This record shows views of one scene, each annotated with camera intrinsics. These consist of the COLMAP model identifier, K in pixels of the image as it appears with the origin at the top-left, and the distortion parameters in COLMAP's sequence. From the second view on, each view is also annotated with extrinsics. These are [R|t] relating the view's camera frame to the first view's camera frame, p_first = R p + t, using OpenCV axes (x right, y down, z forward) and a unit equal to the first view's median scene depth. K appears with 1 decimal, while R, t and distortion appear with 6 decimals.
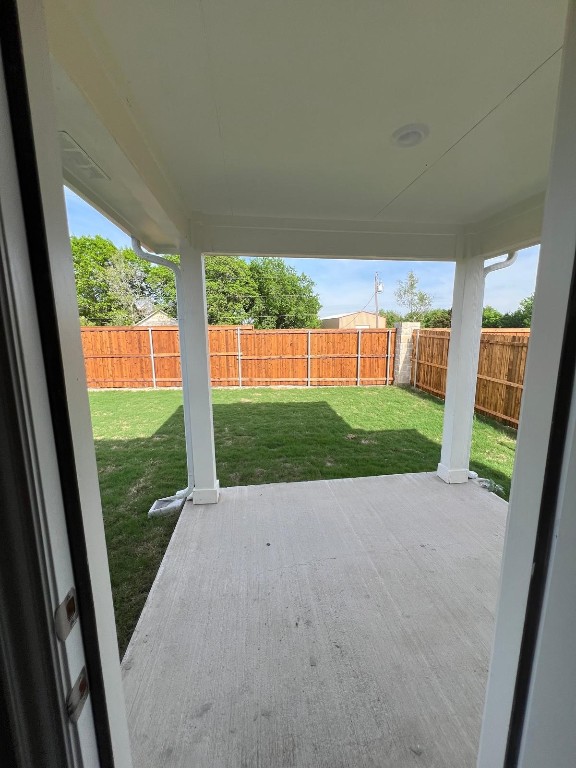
lens RADIAL K [[308.4, 0, 290.6], [0, 308.4, 388.4], [0, 0, 1]] dist [-0.004709, 0.000414]
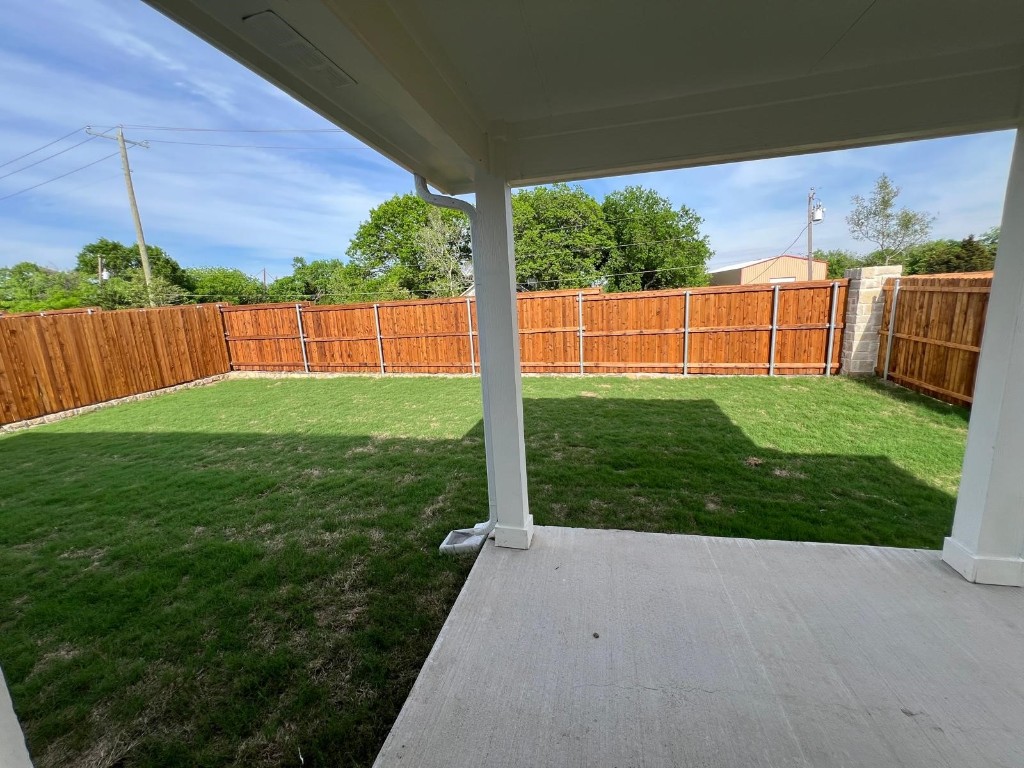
lens RADIAL K [[411.2, 0, 508.3], [0, 411.2, 384.8], [0, 0, 1]] dist [-0.004709, 0.000414]
pose [[0.937719, 0.023639, -0.346591, 0.014275], [-0.014412, 0.999470, 0.029175, -0.010730], [0.347097, -0.022363, 0.937563, 0.061249]]
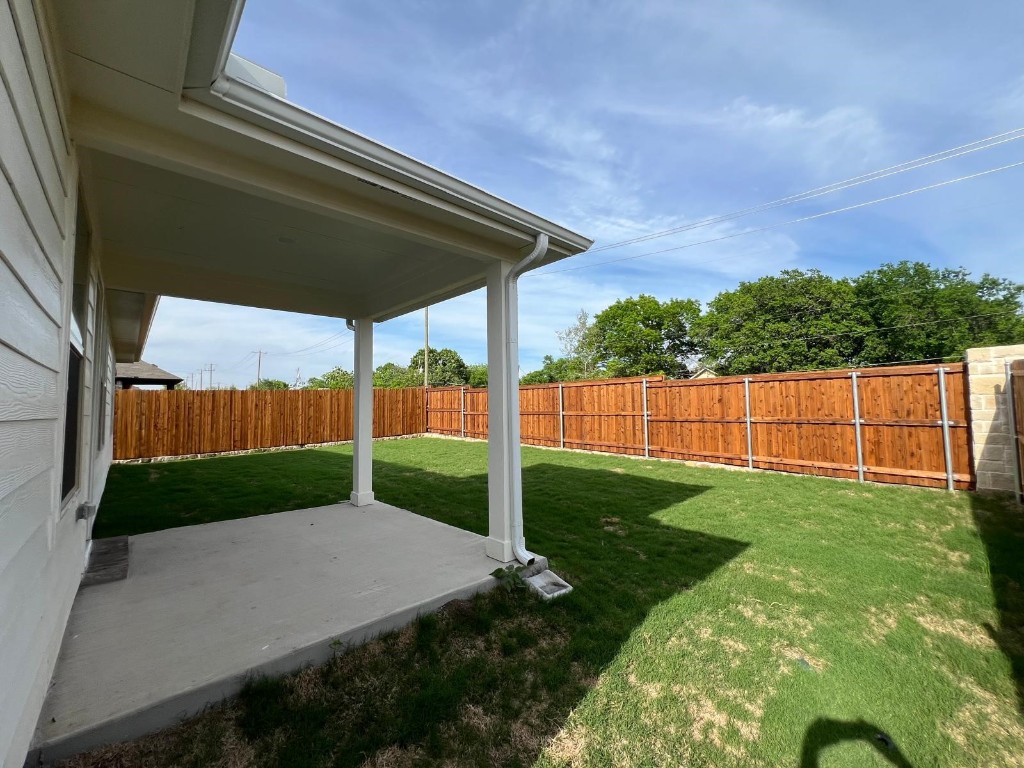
lens RADIAL K [[411.2, 0, 506.4], [0, 411.2, 386.3], [0, 0, 1]] dist [-0.004709, 0.000414]
pose [[0.582039, -0.039813, -0.812186, 0.694041], [-0.136148, 0.979930, -0.145603, 0.026142], [0.801683, 0.195324, 0.564937, 0.209051]]
